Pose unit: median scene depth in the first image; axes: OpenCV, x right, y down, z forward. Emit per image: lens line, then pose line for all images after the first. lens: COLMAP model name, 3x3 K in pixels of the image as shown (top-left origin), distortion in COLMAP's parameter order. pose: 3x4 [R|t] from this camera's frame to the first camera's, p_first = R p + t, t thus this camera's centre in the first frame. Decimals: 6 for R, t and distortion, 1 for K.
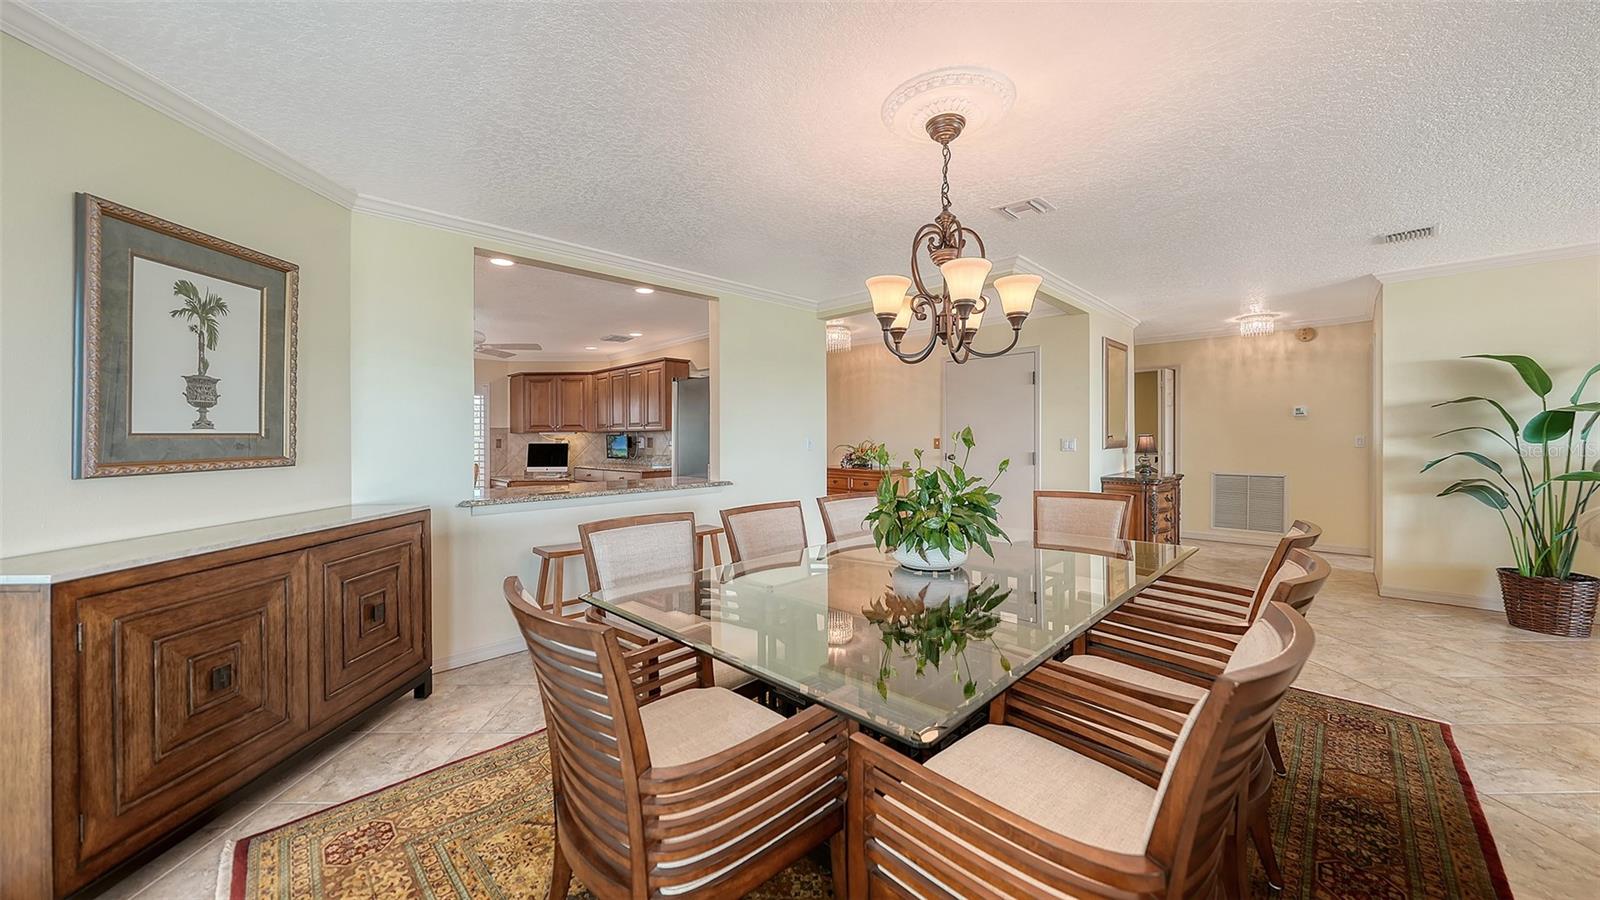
lens RADIAL K [[557.3, 0, 795.1], [0, 557.3, 434.8], [0, 0, 1]] dist [-0.009969, -0.000035]
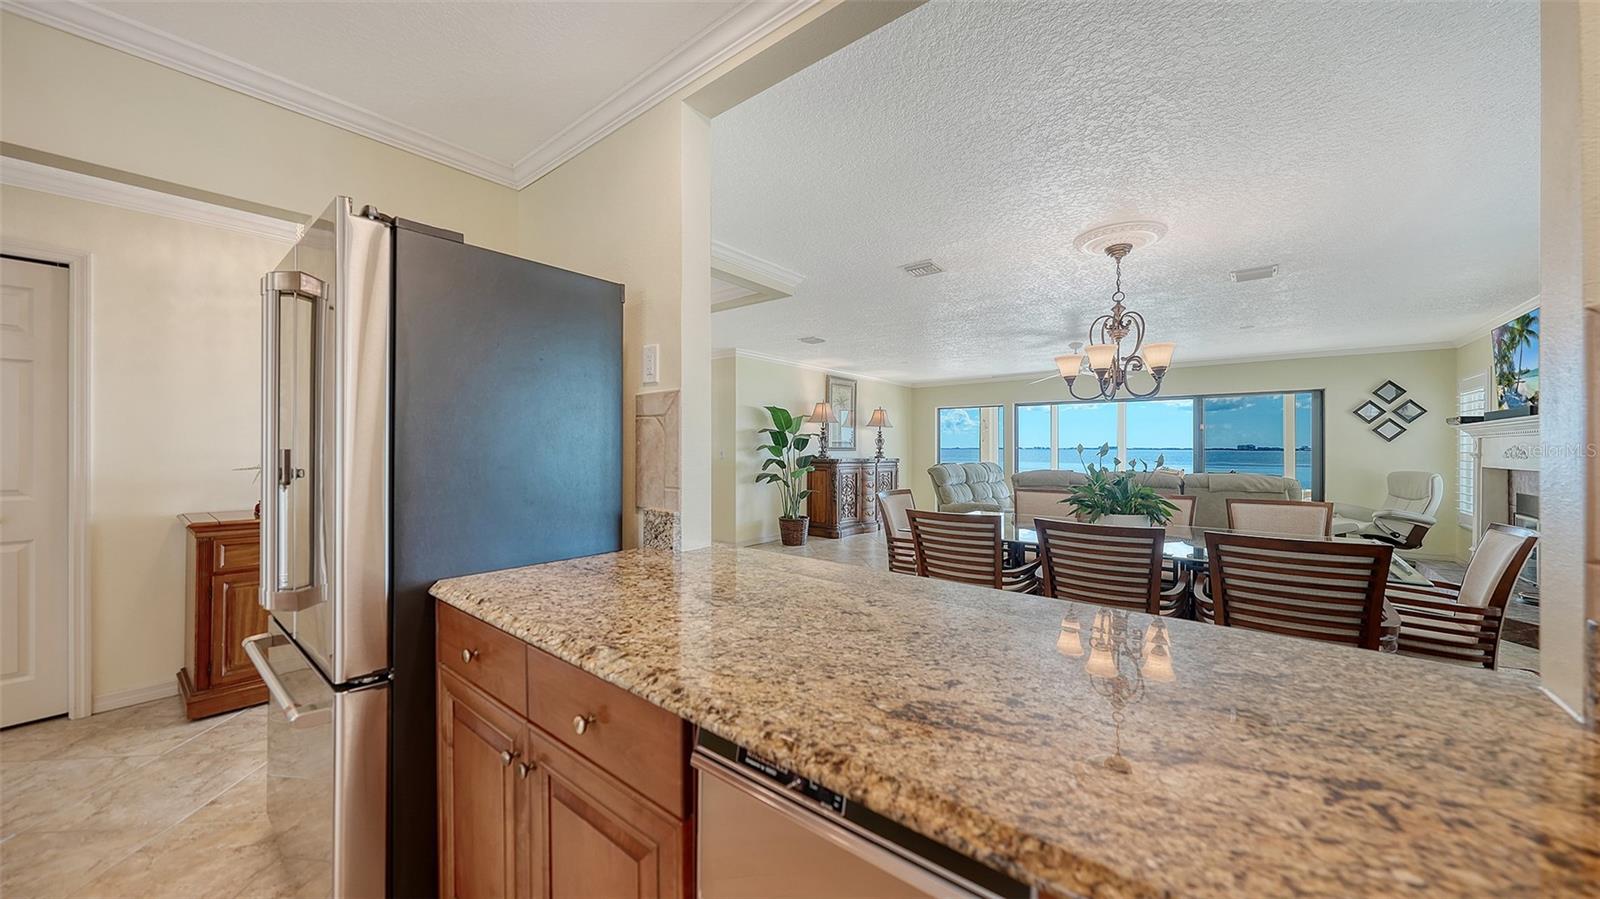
lens RADIAL K [[556.4, 0, 784.0], [0, 556.4, 447.4], [0, 0, 1]] dist [-0.001523, -0.000277]
pose [[-0.089064, 0.006856, 0.996002, -1.201092], [-0.008319, 0.999936, -0.007627, 0.015867], [-0.995991, -0.008965, -0.089001, 2.060108]]
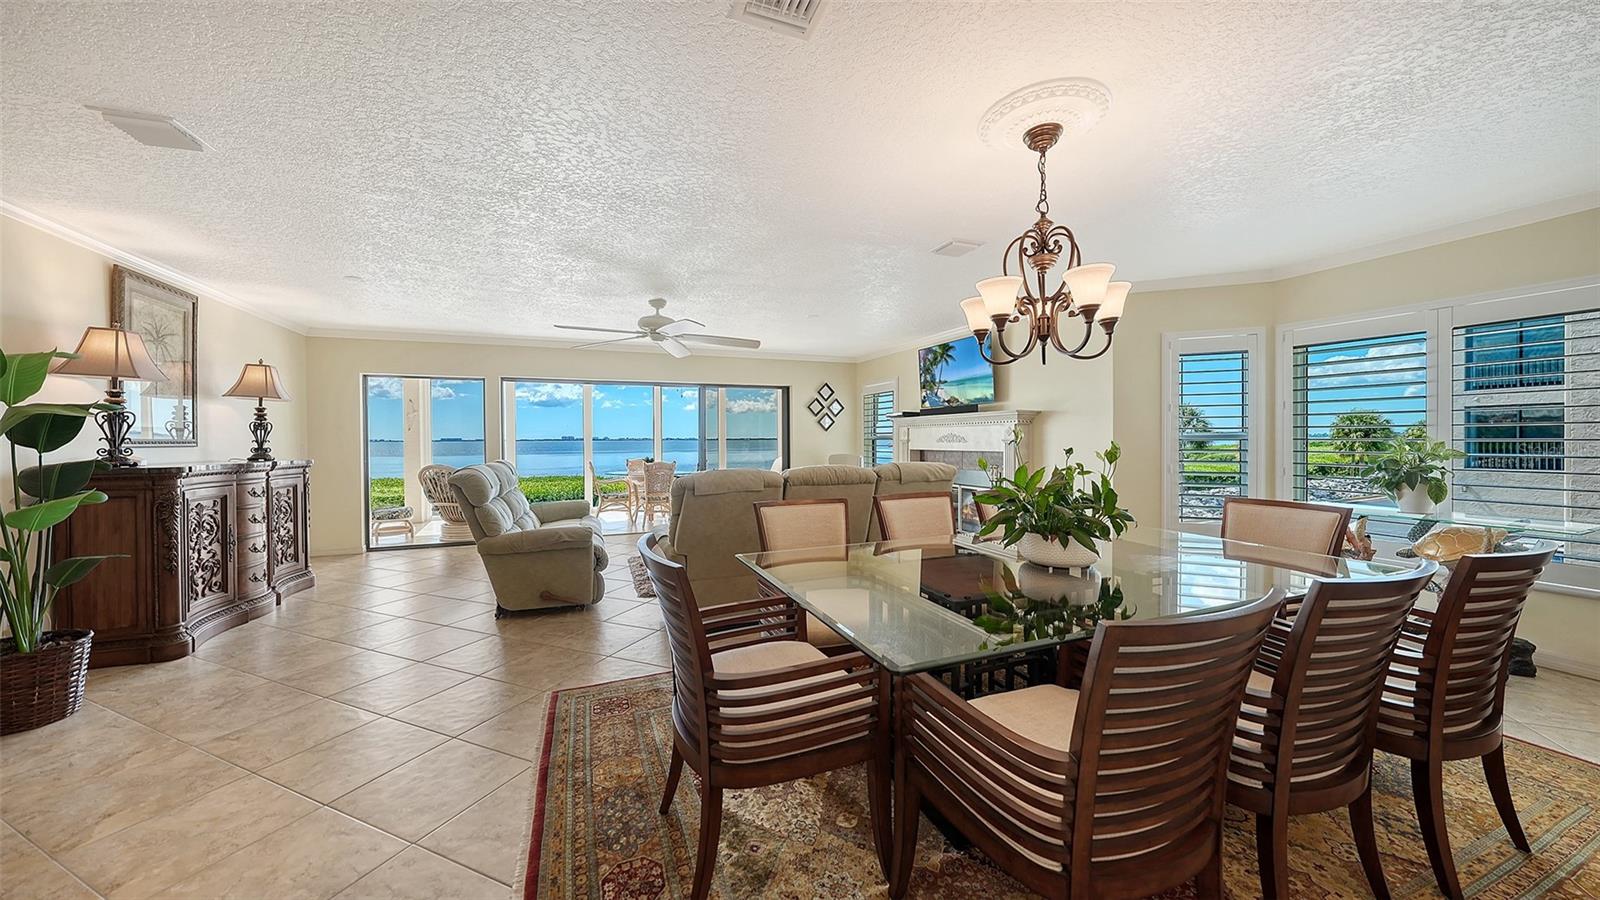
lens RADIAL K [[563.0, 0, 803.4], [0, 563.0, 446.0], [0, 0, 1]] dist [-0.003031, -0.000205]
pose [[-0.922013, 0.008065, 0.387076, 0.254330], [0.010694, 0.999932, 0.004639, 0.014453], [-0.387012, 0.008416, -0.922036, 2.144654]]
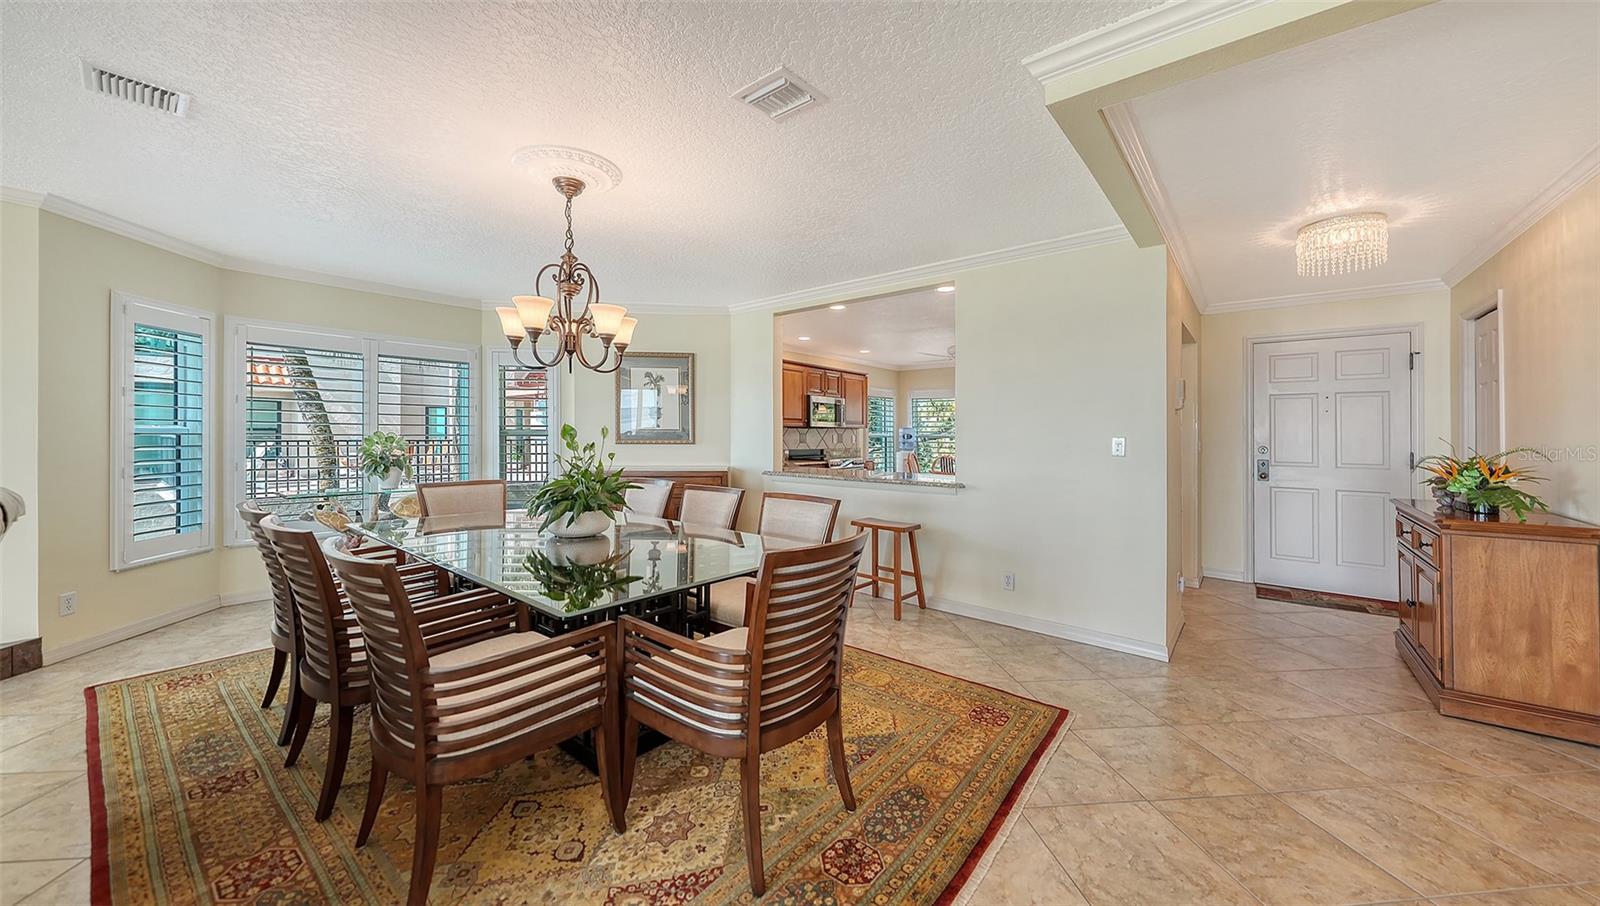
lens RADIAL K [[560.9, 0, 804.2], [0, 560.9, 450.4], [0, 0, 1]] dist [-0.010192, -0.000120]
pose [[0.109542, 0.037390, -0.993279, 1.533837], [-0.008655, 0.999290, 0.036662, -0.008050], [0.993945, 0.004581, 0.109788, 1.358093]]
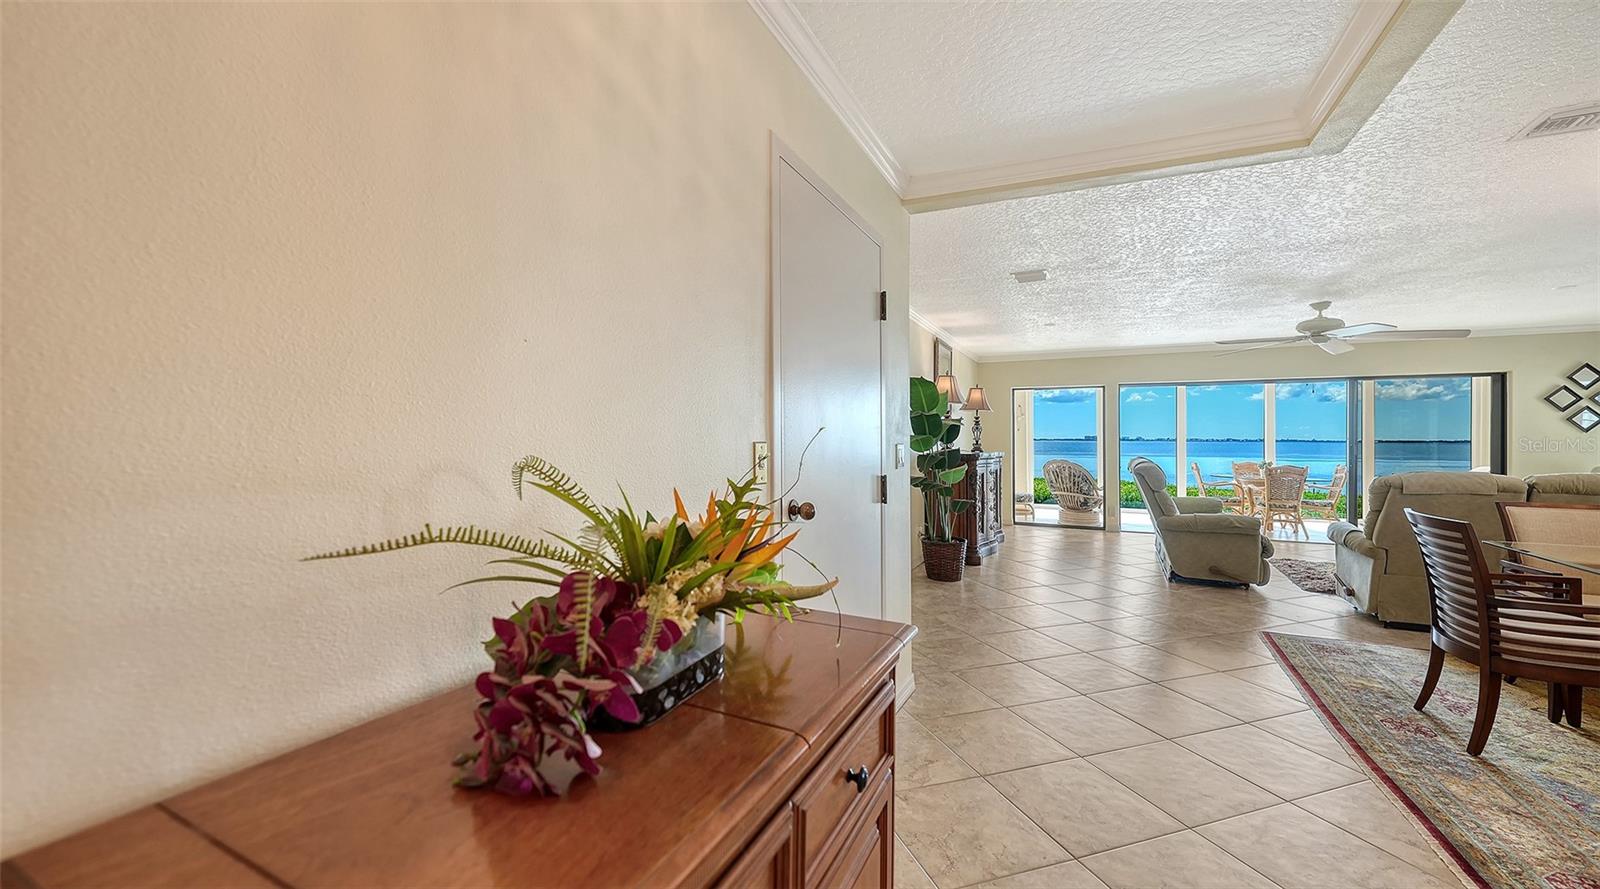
lens RADIAL K [[624.5, 0, 782.7], [0, 624.5, 436.3], [0, 0, 1]] dist [-0.000317, -0.000199]
pose [[-0.308441, 0.008861, 0.951202, -0.077994], [-0.008064, 0.999896, -0.011930, 0.020184], [-0.951209, -0.011350, -0.308337, 3.184497]]
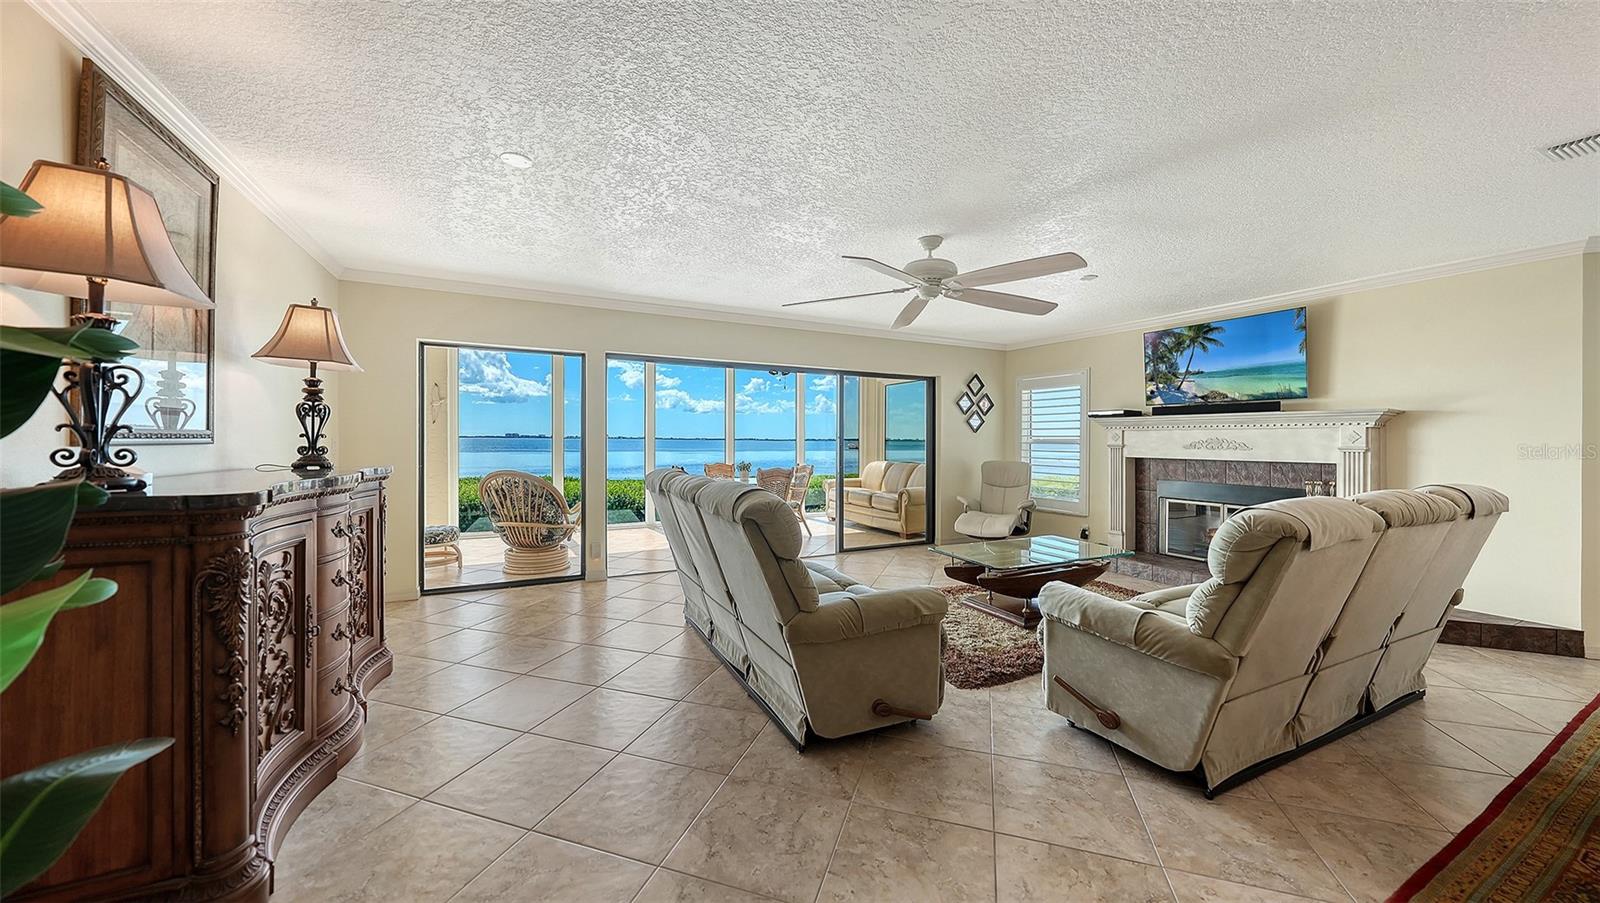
lens RADIAL K [[567.2, 0, 813.2], [0, 567.2, 443.8], [0, 0, 1]] dist [-0.001074, -0.000122]
pose [[-0.953061, -0.003314, 0.302759, 1.590321], [-0.003371, 0.999994, 0.000333, -0.002011], [-0.302759, -0.000703, -0.953067, 1.838258]]
